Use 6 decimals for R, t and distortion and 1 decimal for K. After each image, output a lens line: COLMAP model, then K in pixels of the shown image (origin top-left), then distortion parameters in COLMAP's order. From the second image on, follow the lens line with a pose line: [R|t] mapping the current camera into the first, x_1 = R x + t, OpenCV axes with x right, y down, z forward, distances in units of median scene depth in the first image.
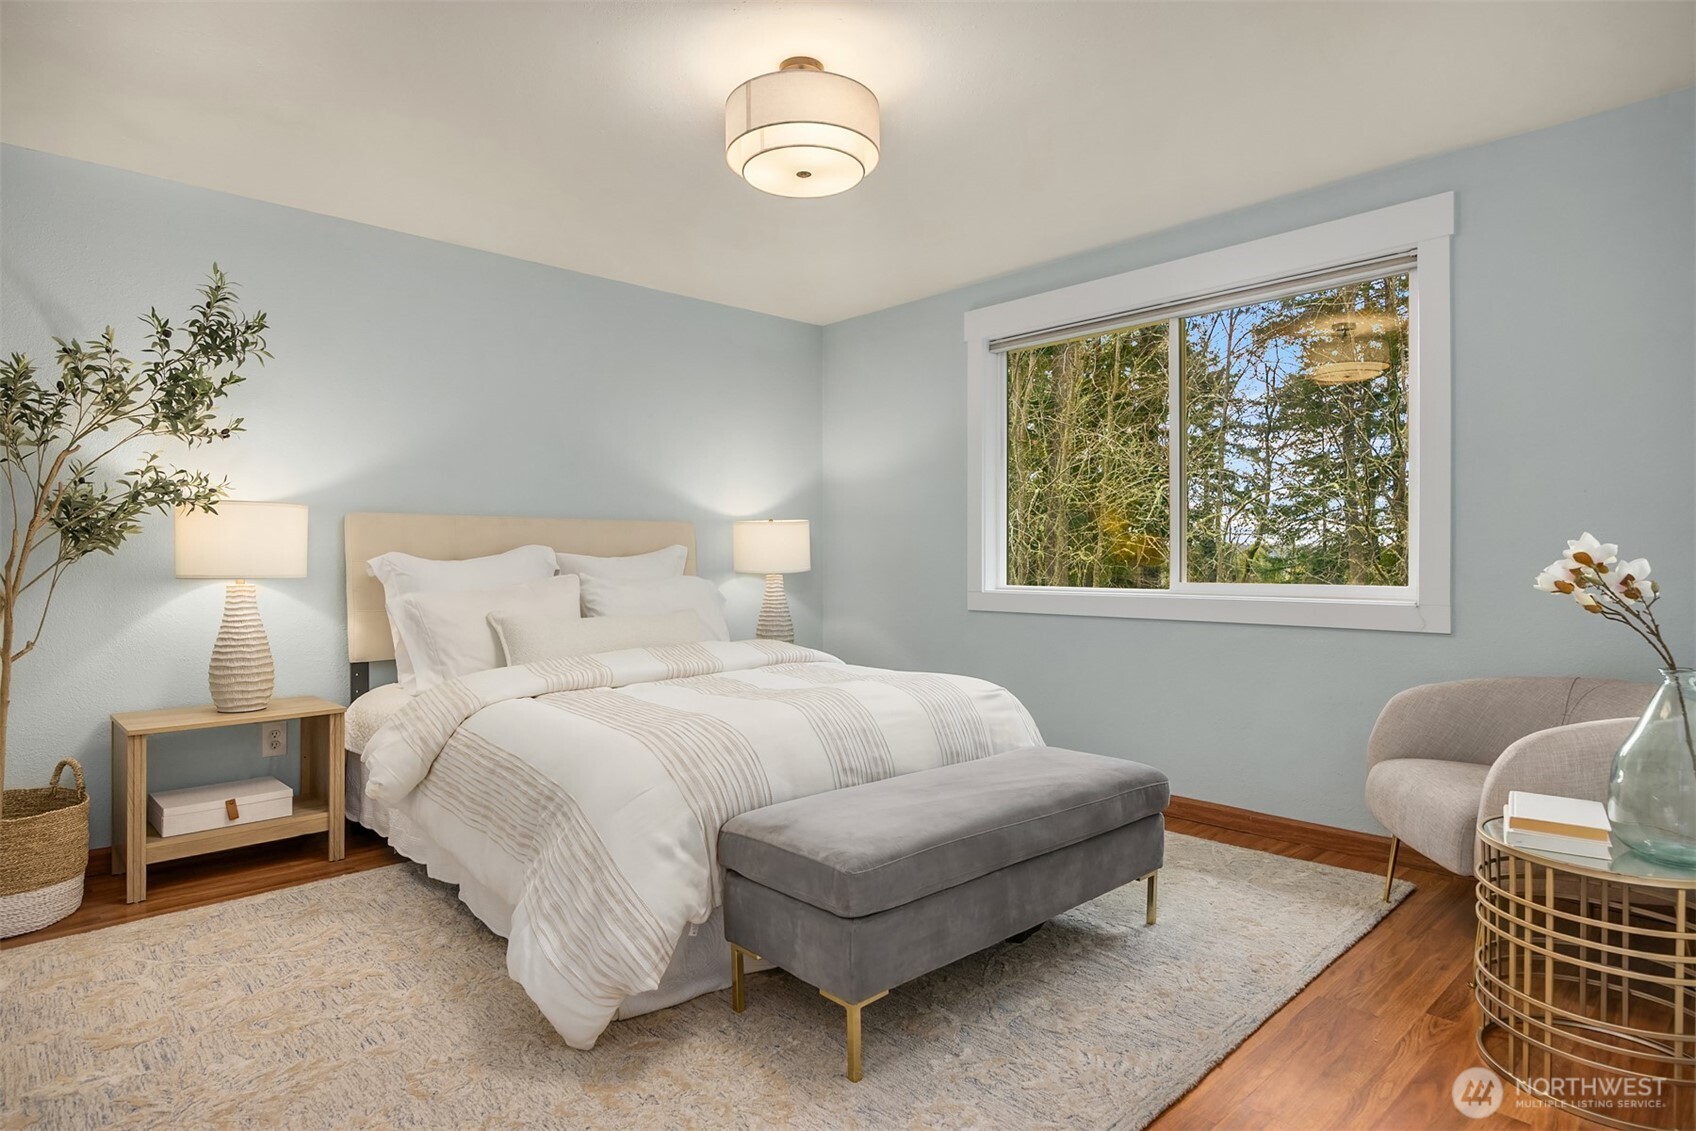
lens RADIAL K [[952.6, 0, 848.0], [0, 952.6, 565.5], [0, 0, 1]] dist [-0.002172, 0.001742]
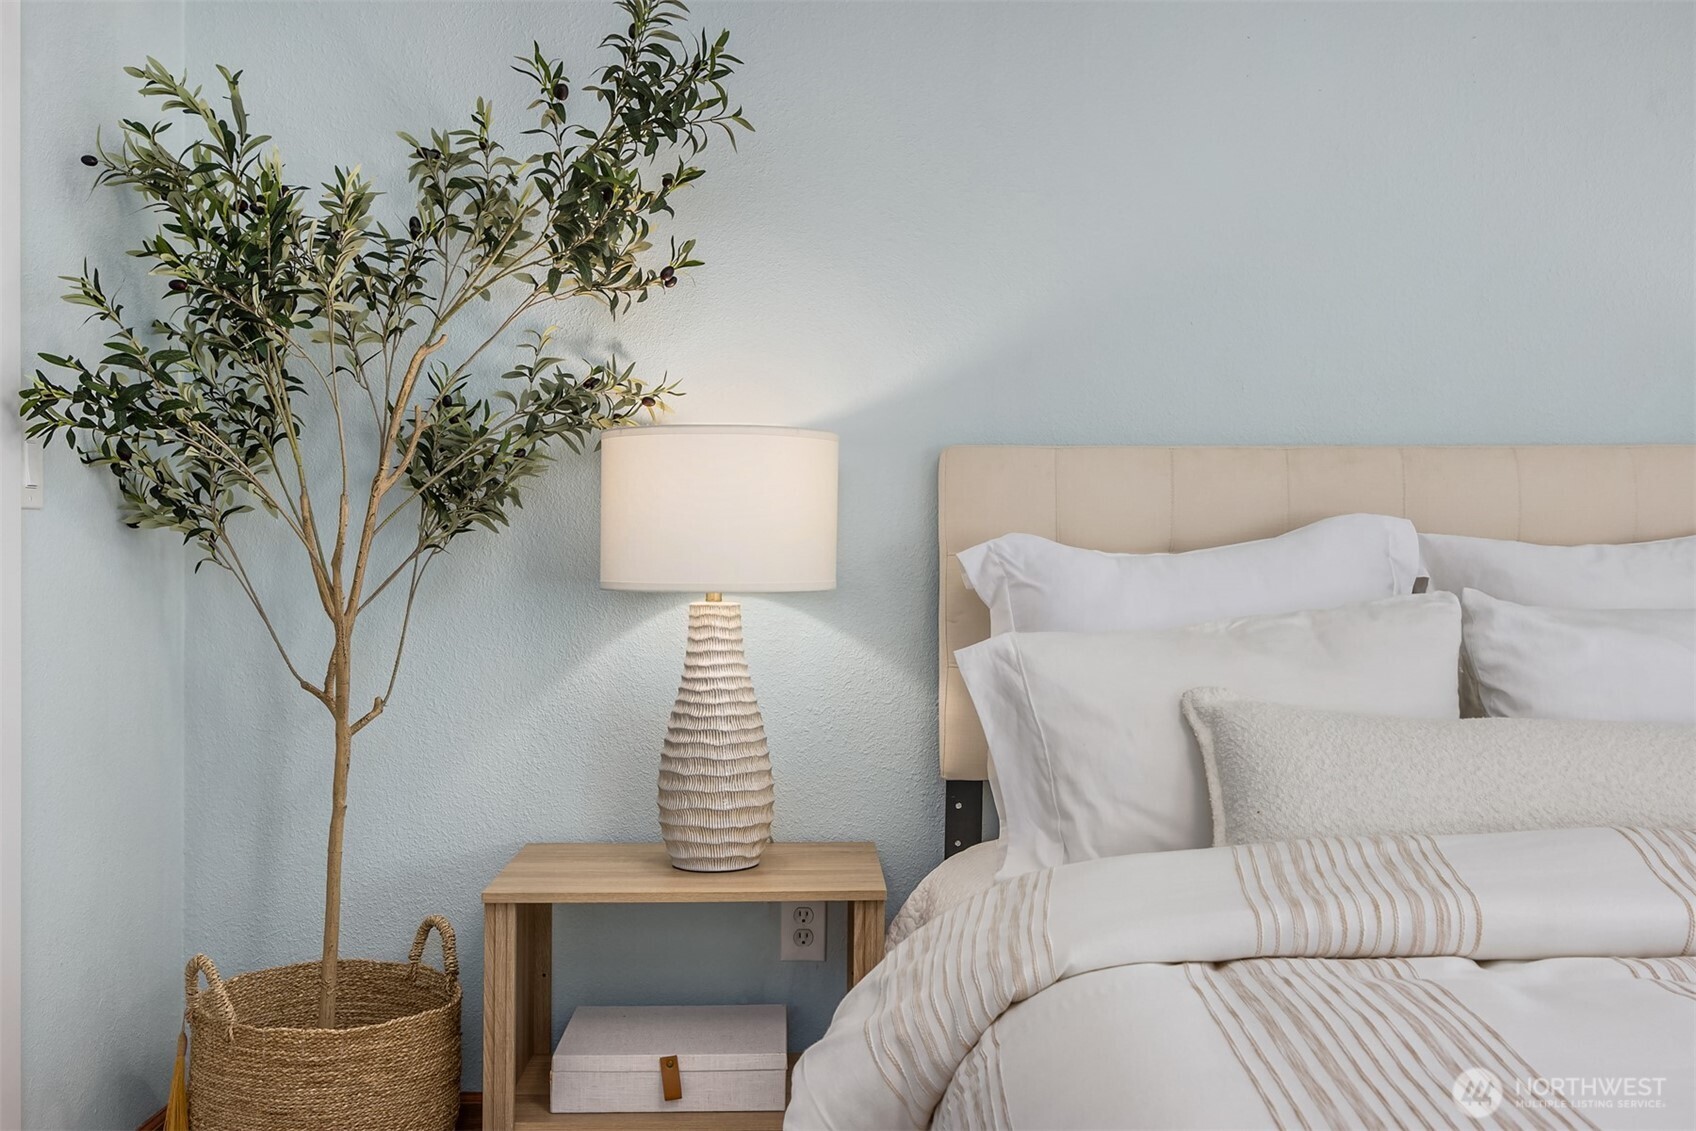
lens RADIAL K [[1563.5, 0, 848.0], [0, 1563.5, 565.5], [0, 0, 1]] dist [0.026785, 0.007624]
pose [[0.708515, 0.006890, -0.705662, -0.036160], [-0.003273, 0.999974, 0.006478, -0.004629], [0.705688, -0.002280, 0.708519, 0.526369]]
